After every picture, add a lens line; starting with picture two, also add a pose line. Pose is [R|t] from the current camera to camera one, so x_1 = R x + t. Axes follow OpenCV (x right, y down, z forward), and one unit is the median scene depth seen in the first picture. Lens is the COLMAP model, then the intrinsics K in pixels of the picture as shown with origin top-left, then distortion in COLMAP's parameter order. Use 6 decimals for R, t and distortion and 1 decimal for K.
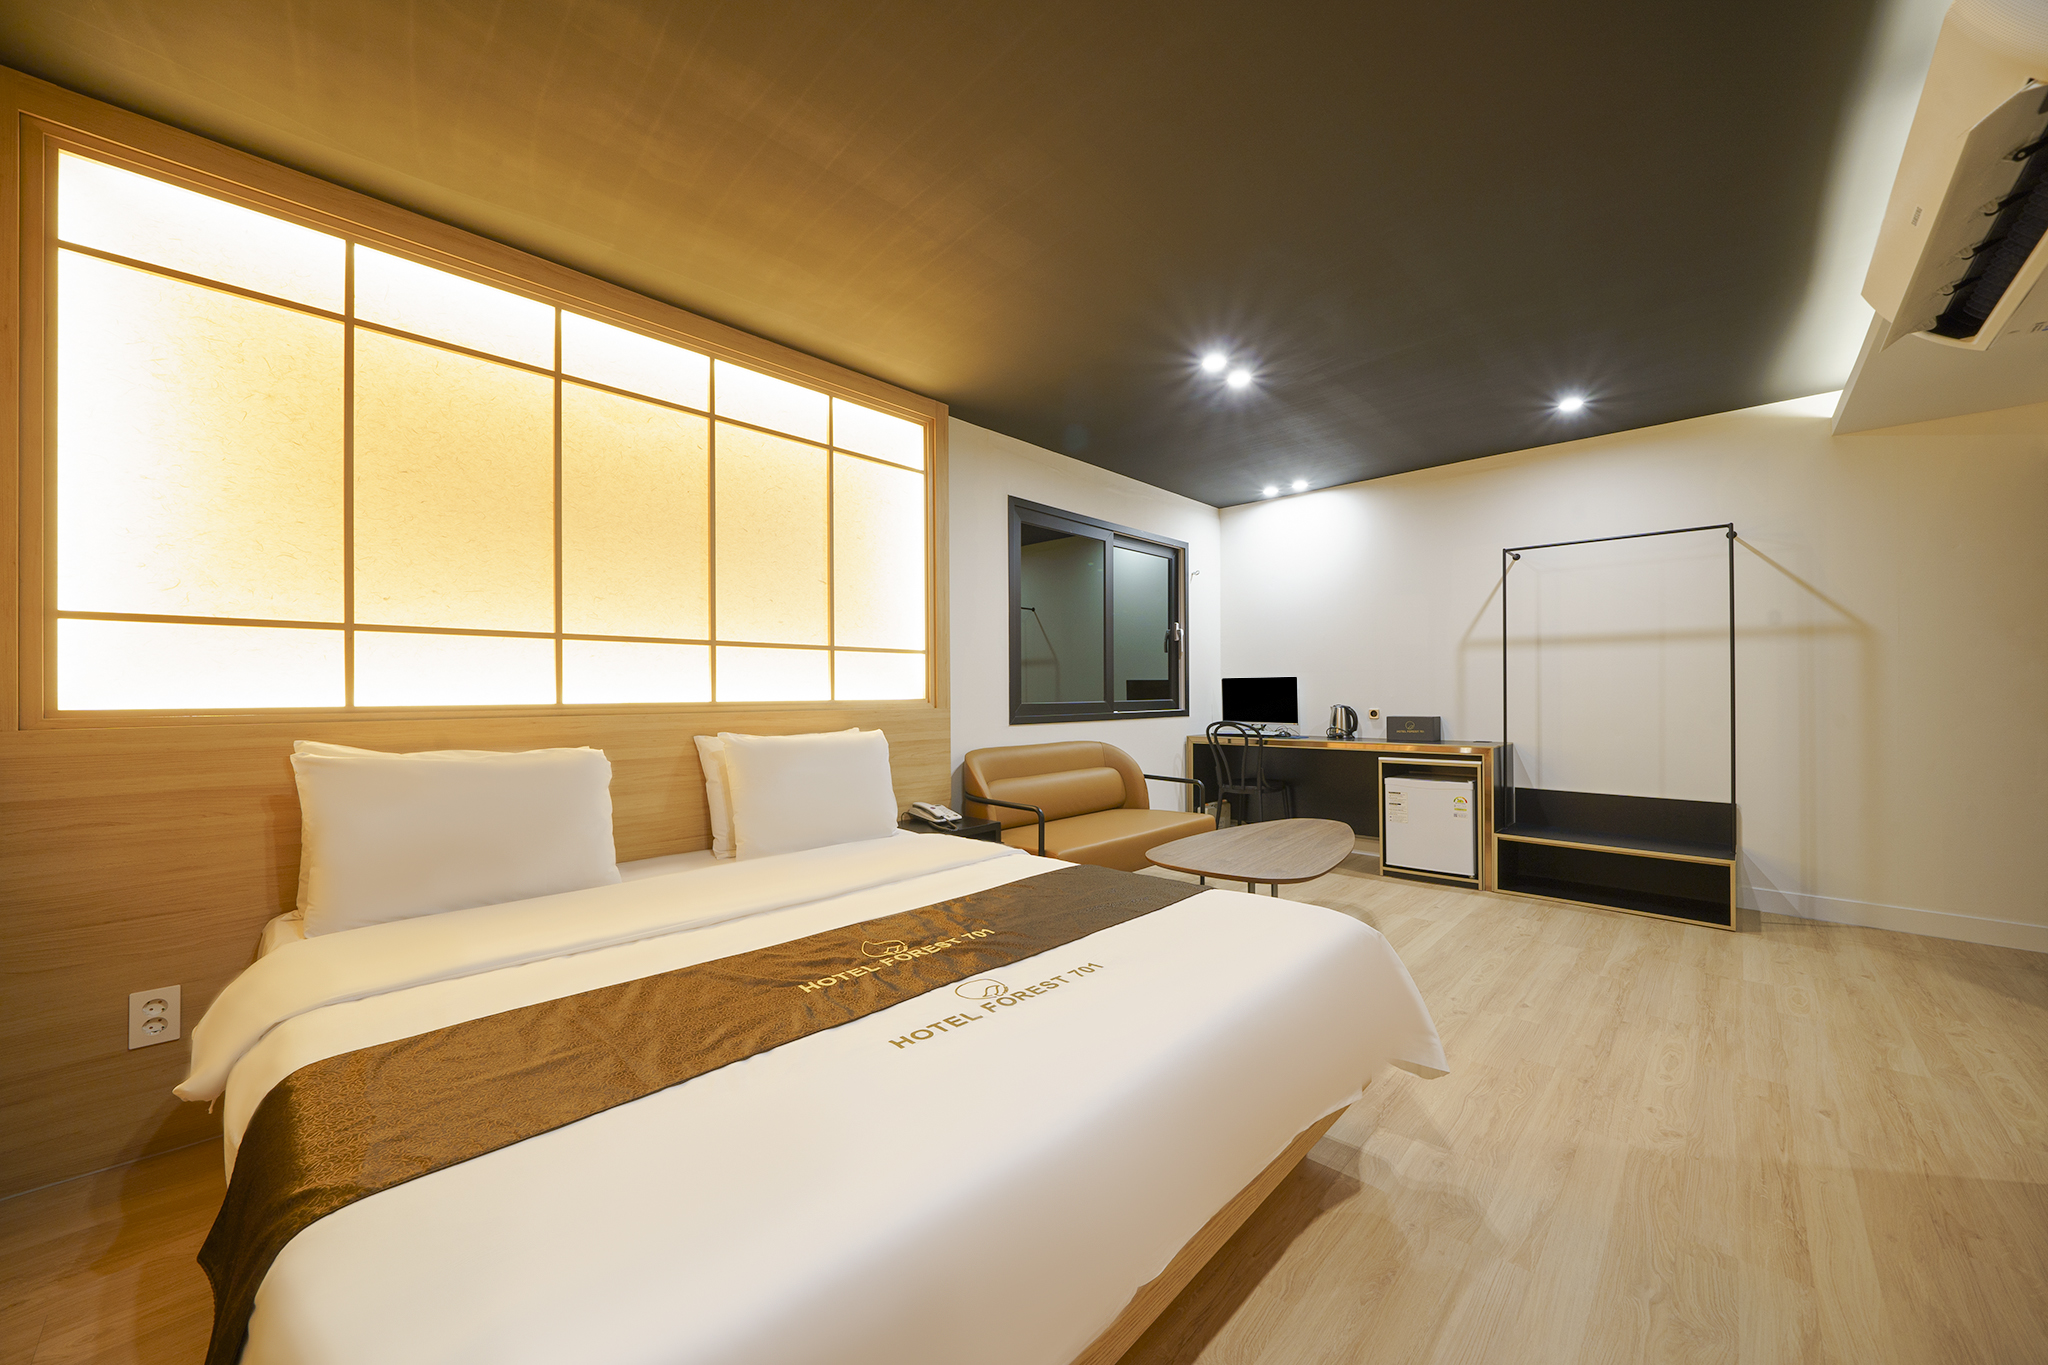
lens RADIAL K [[757.8, 0, 1007.4], [0, 757.8, 691.4], [0, 0, 1]] dist [-0.001613, -0.000028]
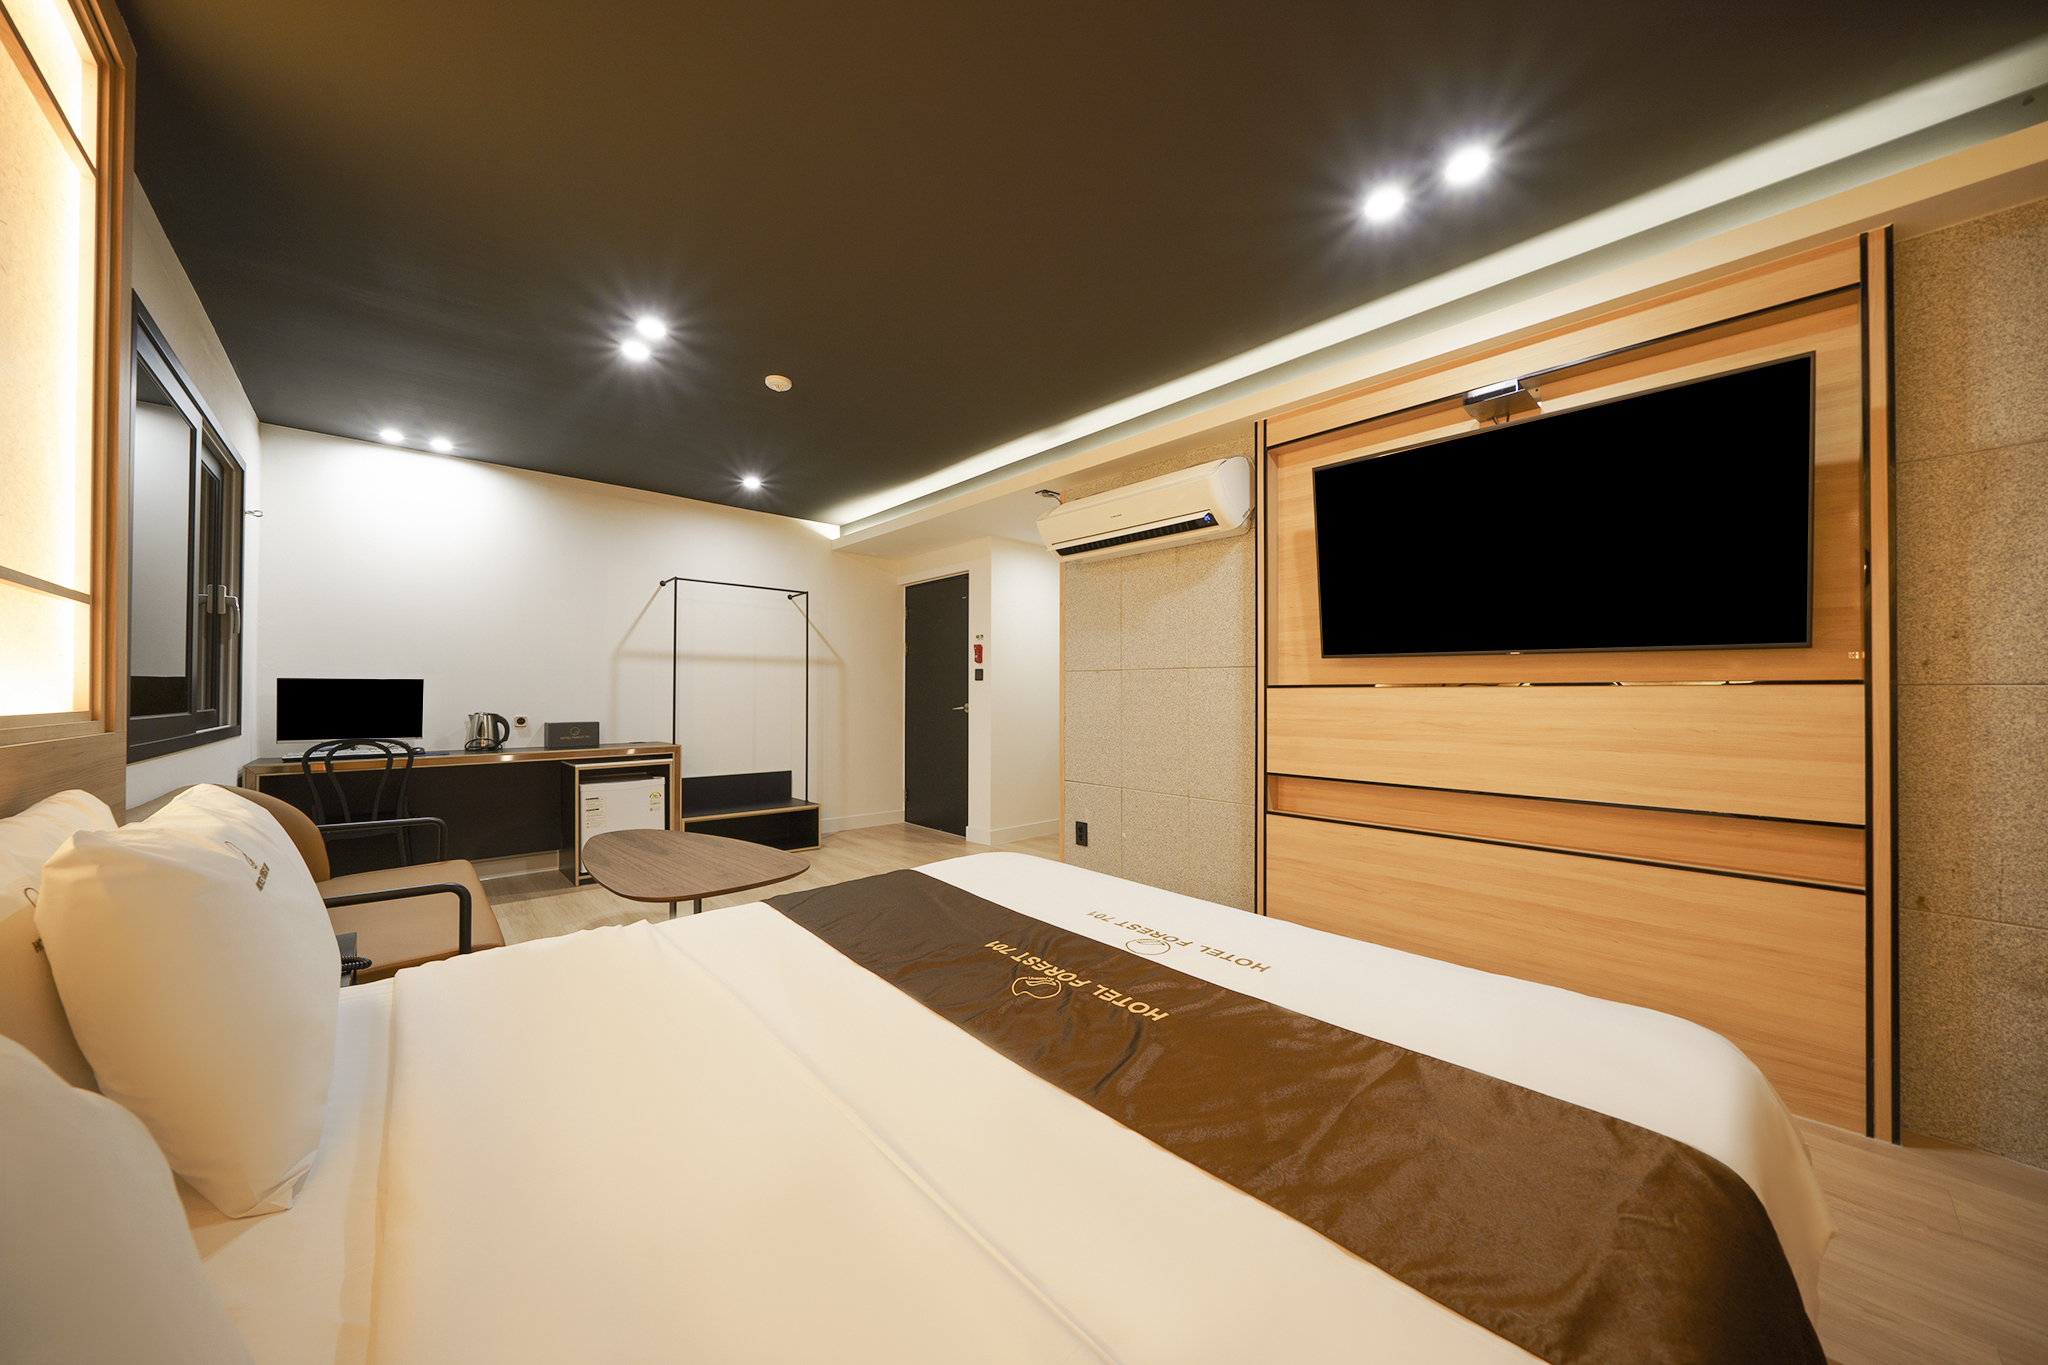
lens RADIAL K [[705.0, 0, 1027.2], [0, 705.0, 689.2], [0, 0, 1]] dist [-0.000650, -0.000107]
pose [[0.046006, 0.015210, 0.998825, -0.462856], [-0.003339, 0.999881, -0.015072, 0.001540], [-0.998936, -0.002641, 0.046051, 0.453741]]
